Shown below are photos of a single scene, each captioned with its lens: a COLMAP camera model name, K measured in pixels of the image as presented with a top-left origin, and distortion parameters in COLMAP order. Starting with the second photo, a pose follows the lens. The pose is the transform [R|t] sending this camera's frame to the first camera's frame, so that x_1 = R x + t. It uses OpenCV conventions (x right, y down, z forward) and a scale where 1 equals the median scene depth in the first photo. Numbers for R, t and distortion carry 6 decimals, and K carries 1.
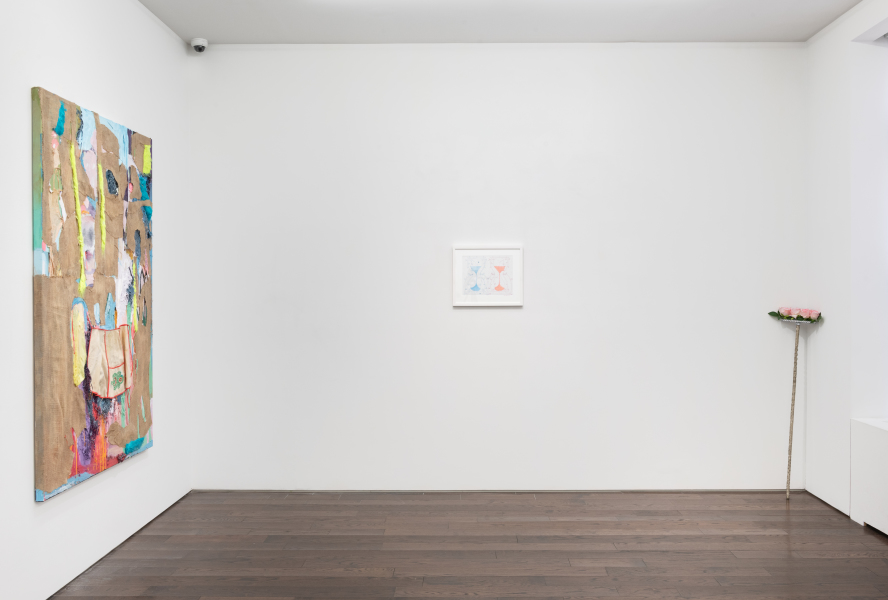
lens RADIAL K [[787.4, 0, 444.0], [0, 787.4, 300.0], [0, 0, 1]] dist [-0.010965, -0.008360]
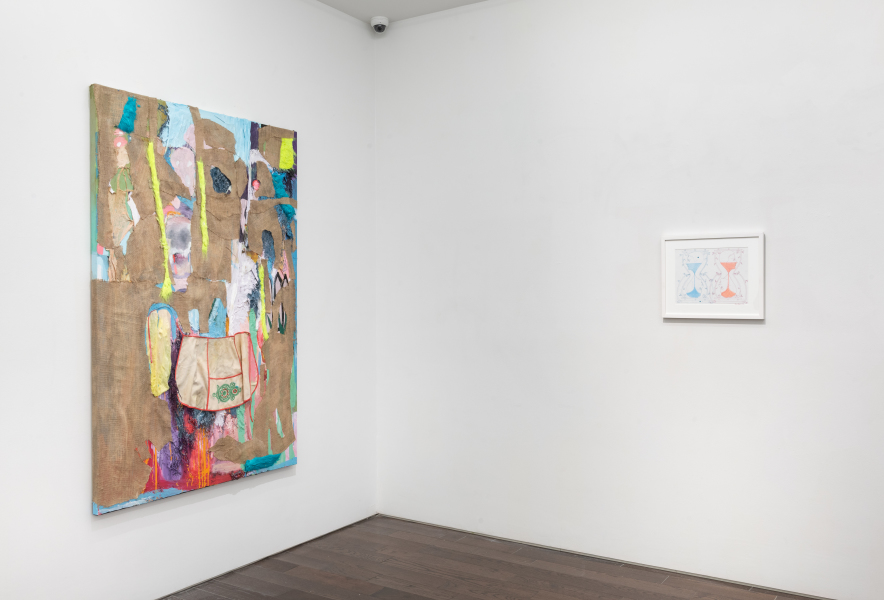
lens RADIAL K [[783.8, 0, 442.0], [0, 783.8, 300.0], [0, 0, 1]] dist [-0.010965, -0.008360]
pose [[0.842840, 0.006817, -0.538121, 0.305484], [-0.008921, 0.999959, -0.001304, -0.008137], [0.538091, 0.005900, 0.842866, 0.359711]]
